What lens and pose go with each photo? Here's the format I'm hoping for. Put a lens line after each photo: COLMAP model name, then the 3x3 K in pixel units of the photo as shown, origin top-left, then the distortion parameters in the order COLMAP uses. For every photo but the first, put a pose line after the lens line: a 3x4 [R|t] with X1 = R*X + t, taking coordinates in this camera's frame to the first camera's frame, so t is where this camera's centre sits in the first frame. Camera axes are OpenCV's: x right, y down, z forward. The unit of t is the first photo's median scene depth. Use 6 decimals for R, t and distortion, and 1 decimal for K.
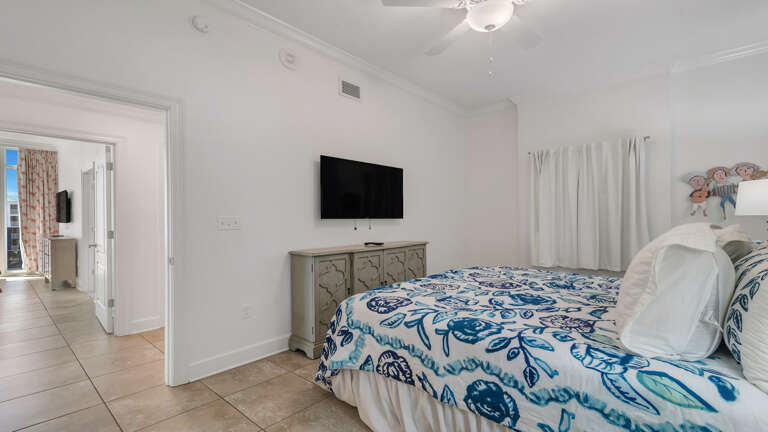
lens RADIAL K [[343.3, 0, 383.5], [0, 343.3, 222.6], [0, 0, 1]] dist [0.004504, 0.000631]
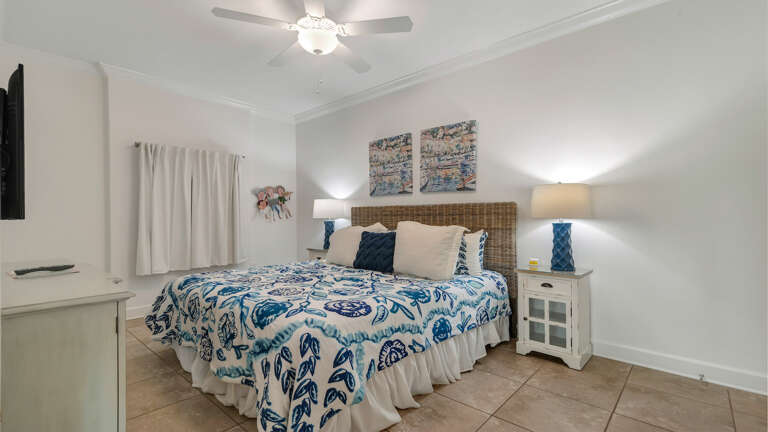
lens RADIAL K [[343.3, 0, 382.4], [0, 343.3, 216.2], [0, 0, 1]] dist [0.004504, 0.000631]
pose [[0.006057, 0.012914, 0.999898, -1.101614], [0.013310, 0.999827, -0.012994, -0.005845], [-0.999893, 0.013387, 0.005884, 1.040761]]
